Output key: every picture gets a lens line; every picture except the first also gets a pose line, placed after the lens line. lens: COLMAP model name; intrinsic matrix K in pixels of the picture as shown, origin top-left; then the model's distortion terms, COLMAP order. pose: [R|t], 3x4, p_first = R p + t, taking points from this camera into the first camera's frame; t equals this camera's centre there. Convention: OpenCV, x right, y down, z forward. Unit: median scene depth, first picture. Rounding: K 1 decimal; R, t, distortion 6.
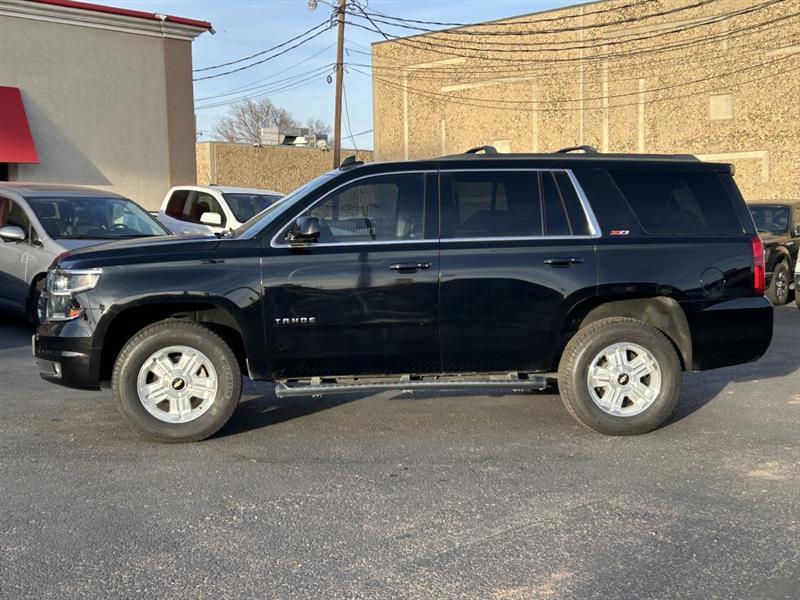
lens RADIAL K [[993.4, 0, 400.0], [0, 993.4, 300.0], [0, 0, 1]] dist [0.139460, -0.314623]
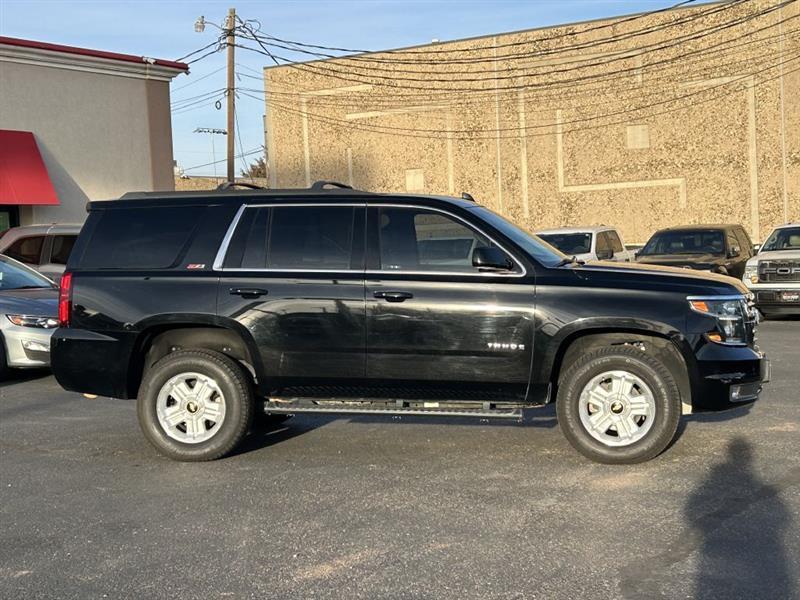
lens RADIAL K [[1433.4, 0, 342.3], [0, 1433.4, 273.1], [0, 0, 1]] dist [0.265166, 0.039549]
pose [[0.977391, -0.027541, 0.209637, -0.268466], [0.042415, 0.996865, -0.066789, 0.032203], [-0.207141, 0.074171, 0.975495, -0.350611]]
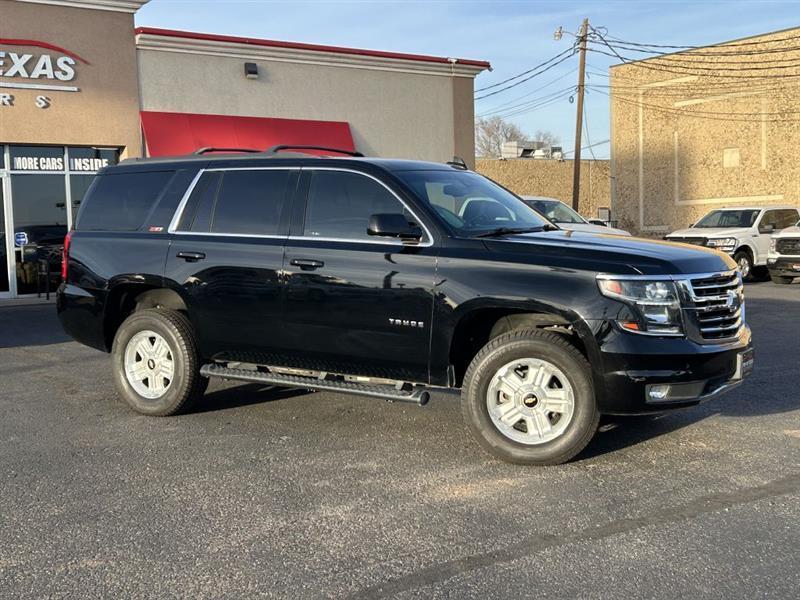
lens RADIAL K [[993.4, 0, 400.0], [0, 993.4, 300.0], [0, 0, 1]] dist [0.139460, -0.314623]
pose [[0.980652, 0.005087, -0.195693, -0.041269], [-0.006865, 0.999941, -0.008411, 0.021435], [0.195639, 0.009591, 0.980629, -0.174656]]
